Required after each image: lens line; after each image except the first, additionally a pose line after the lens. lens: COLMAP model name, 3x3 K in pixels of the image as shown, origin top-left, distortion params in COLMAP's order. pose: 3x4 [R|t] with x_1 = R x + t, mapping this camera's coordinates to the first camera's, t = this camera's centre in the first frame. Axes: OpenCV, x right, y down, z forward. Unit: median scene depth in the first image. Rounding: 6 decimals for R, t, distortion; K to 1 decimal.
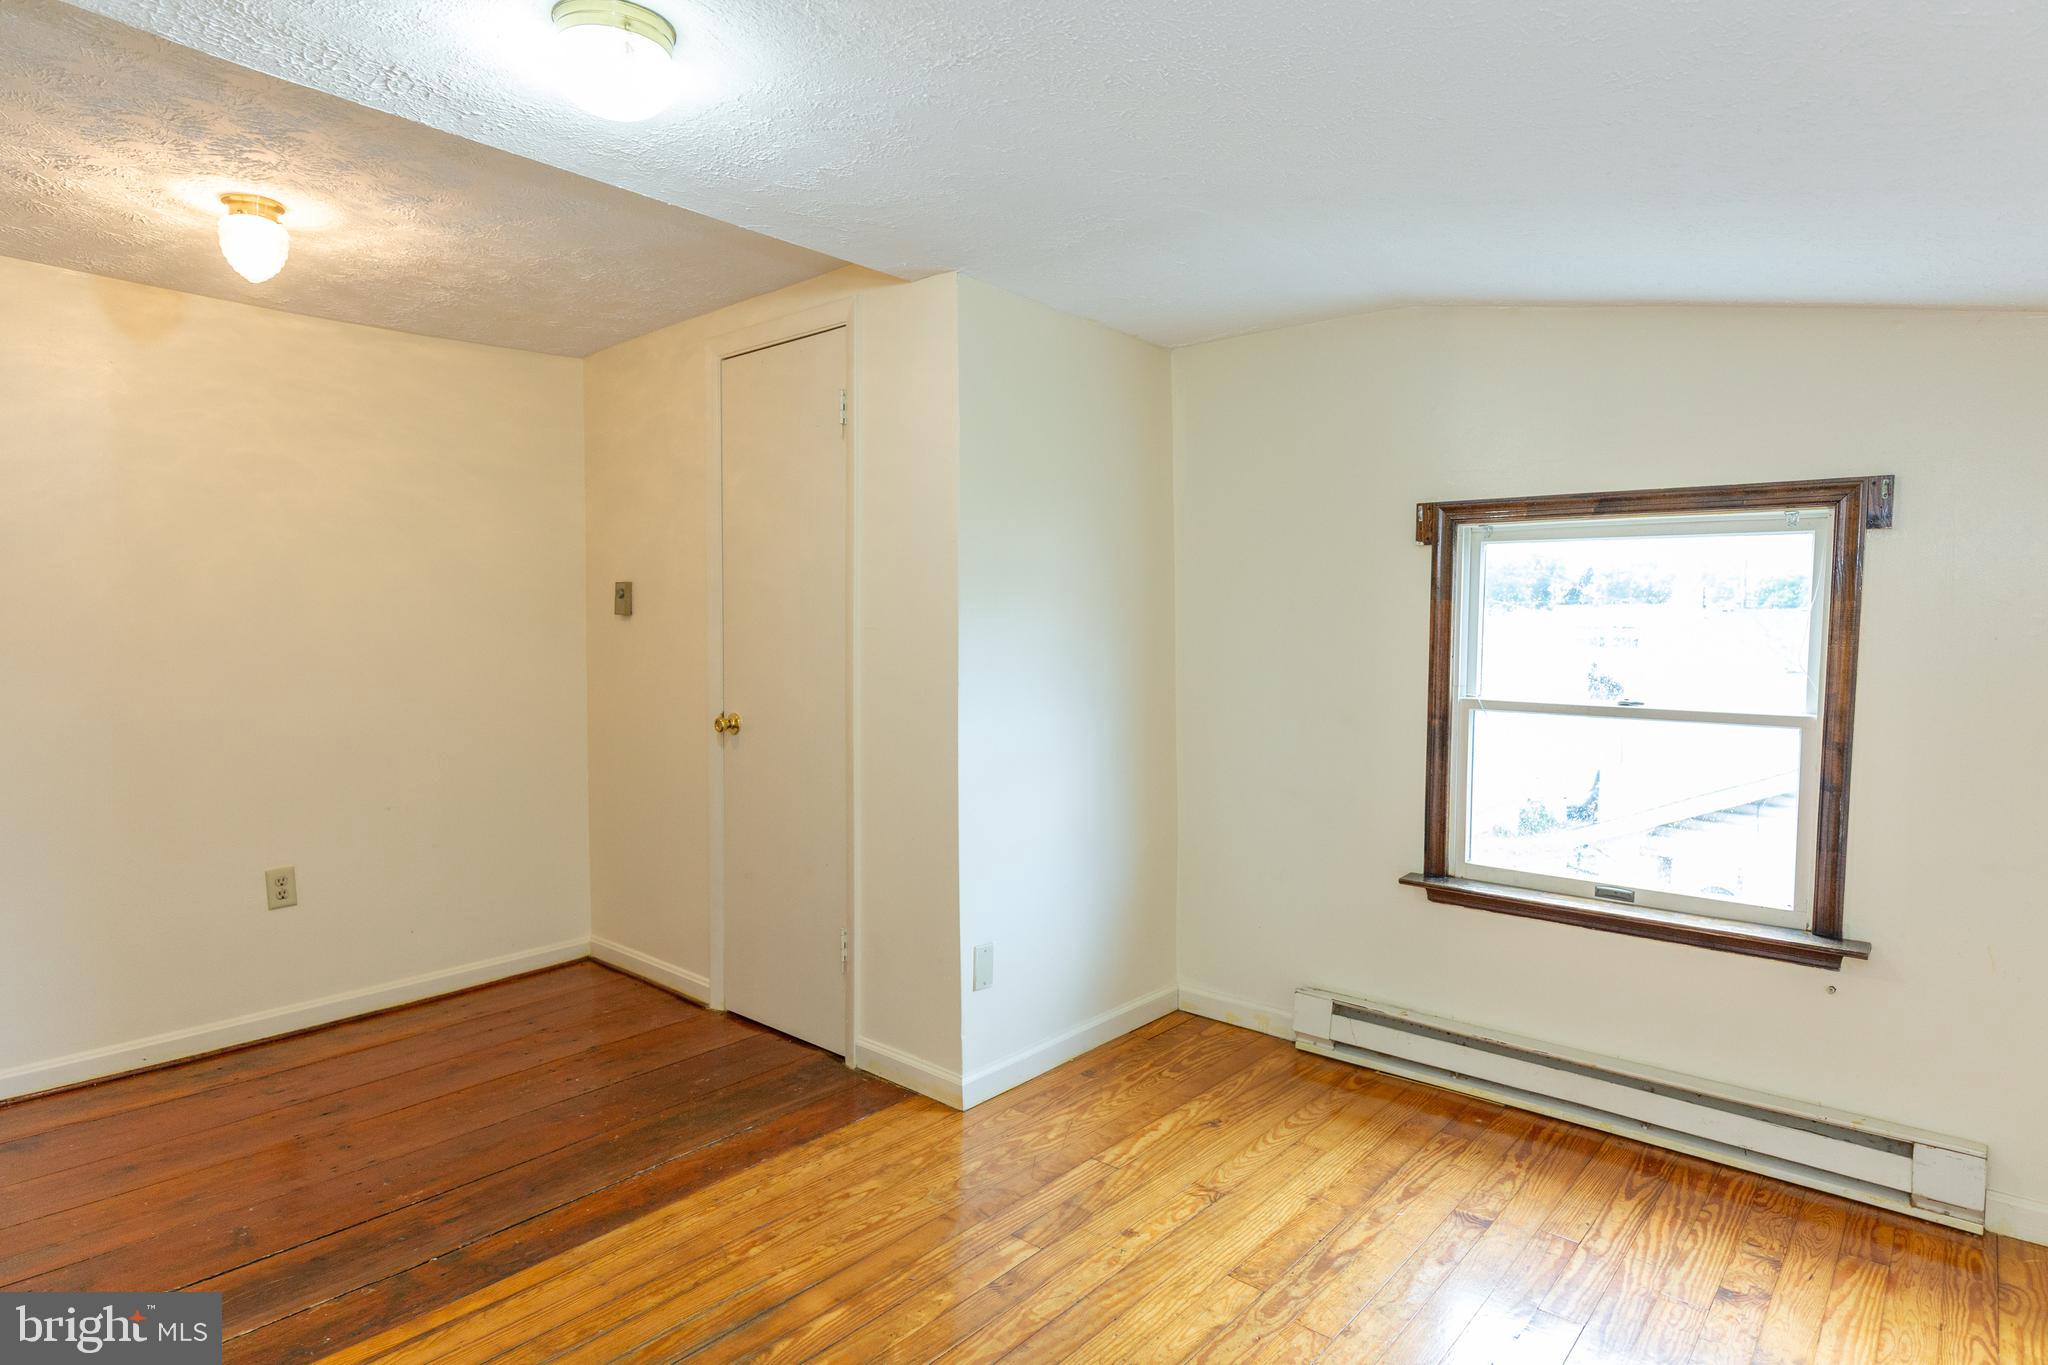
lens RADIAL K [[1121.4, 0, 1024.0], [0, 1121.4, 682.5], [0, 0, 1]] dist [0.004731, 0.000481]
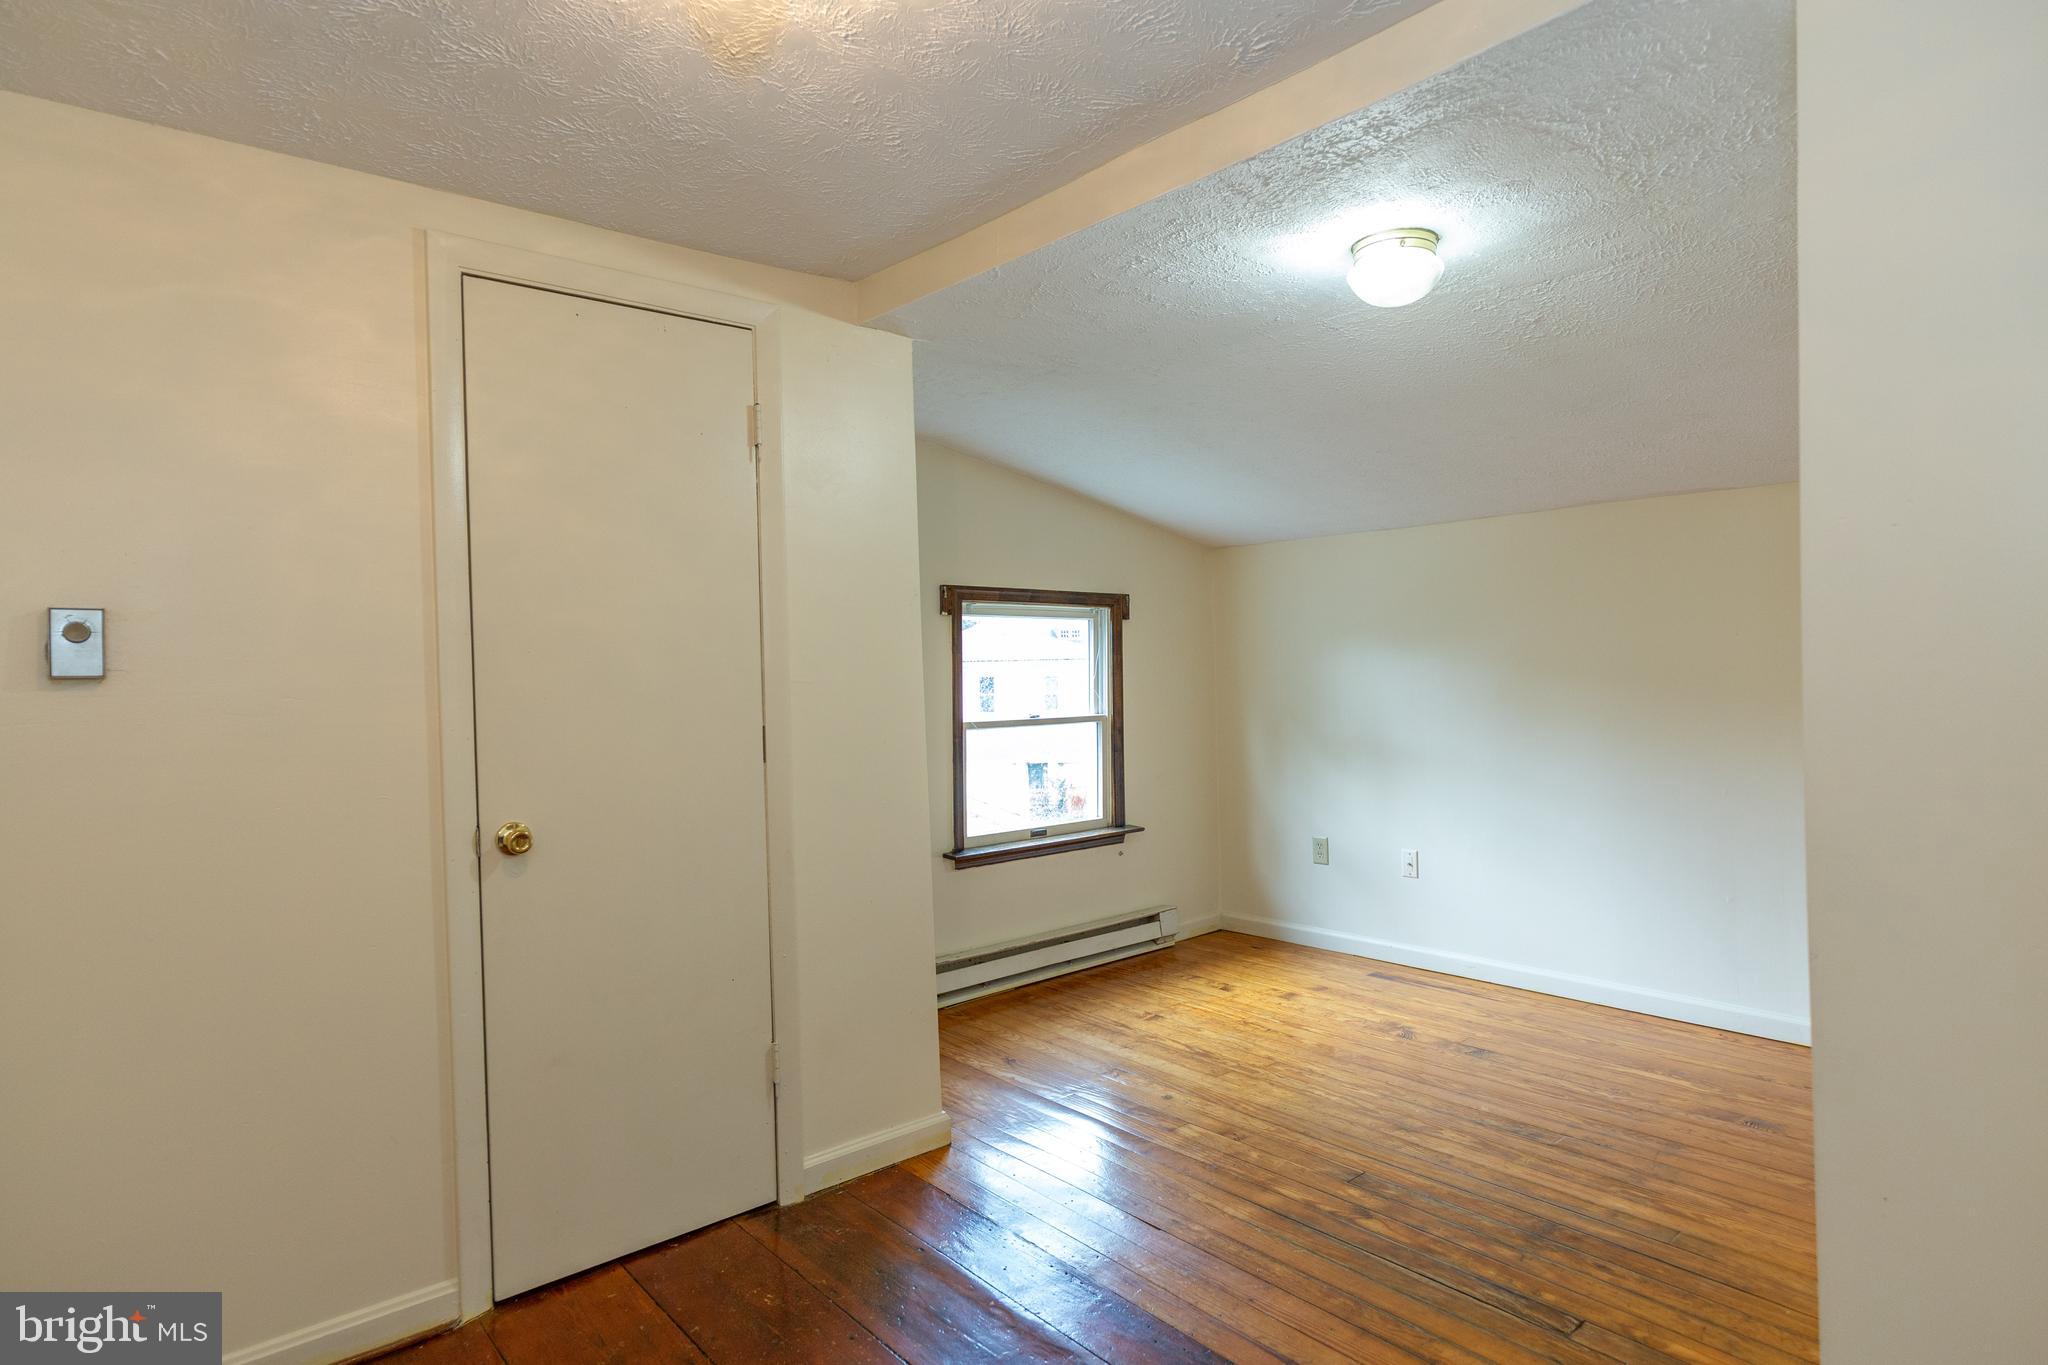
lens RADIAL K [[1107.0, 0, 1024.0], [0, 1107.0, 682.5], [0, 0, 1]] dist [-0.004009, 0.000023]
pose [[0.143599, -0.021662, 0.989399, -1.200443], [0.073151, 0.997258, 0.011217, -0.057030], [-0.986929, 0.070765, 0.144789, 0.864202]]
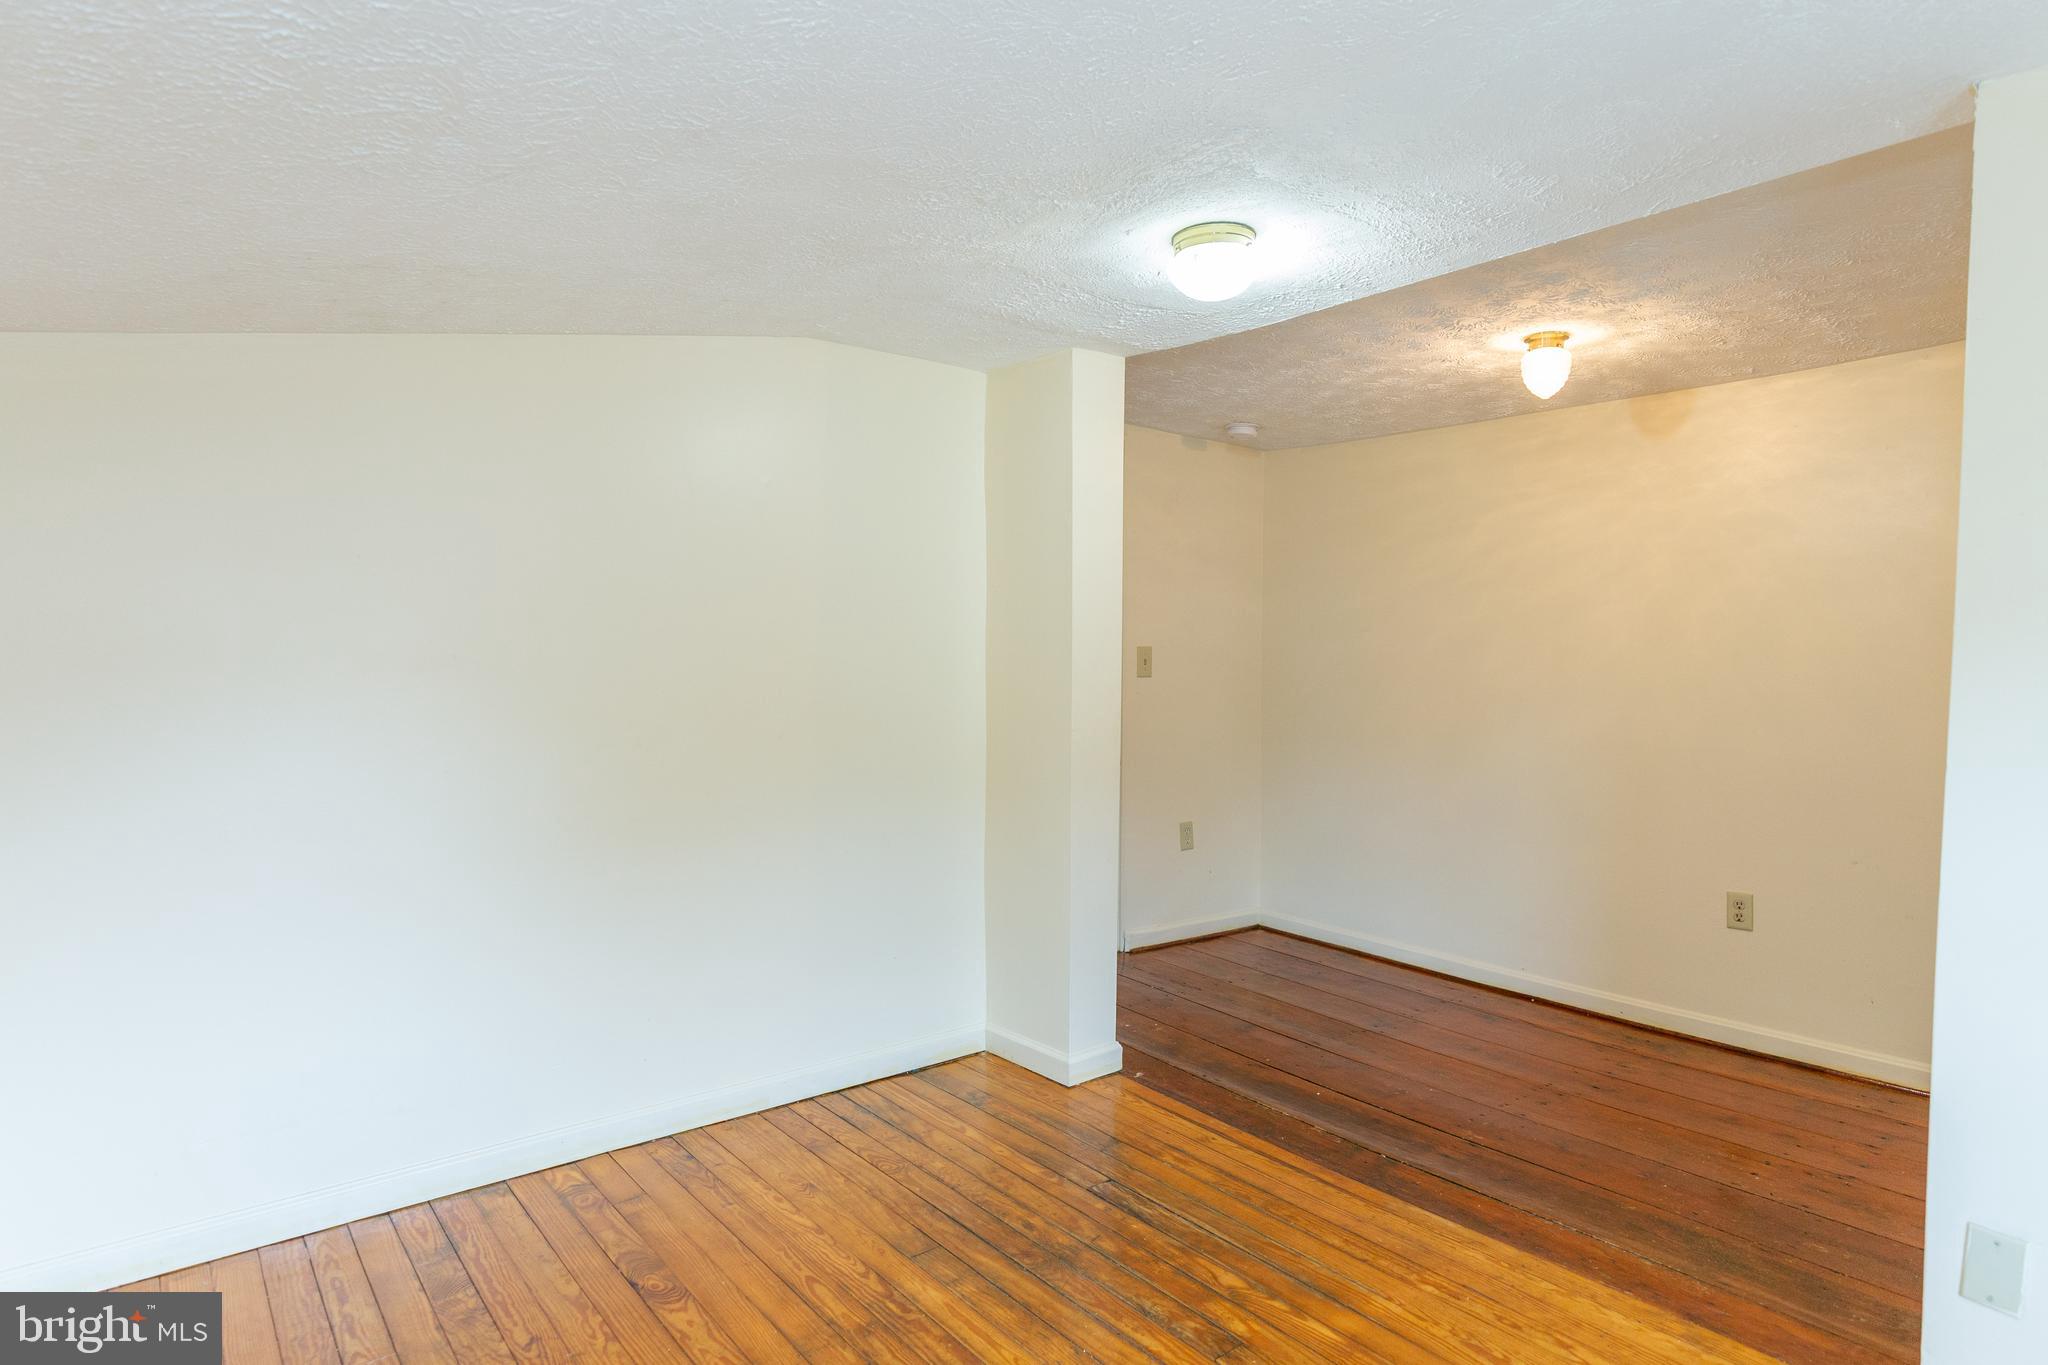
lens RADIAL K [[1107.0, 0, 1024.0], [0, 1107.0, 682.5], [0, 0, 1]] dist [-0.004009, 0.000023]
pose [[-0.191802, 0.014386, -0.981328, 0.702778], [-0.055075, 0.998159, 0.025397, -0.034880], [0.979887, 0.058918, -0.190657, 0.713522]]
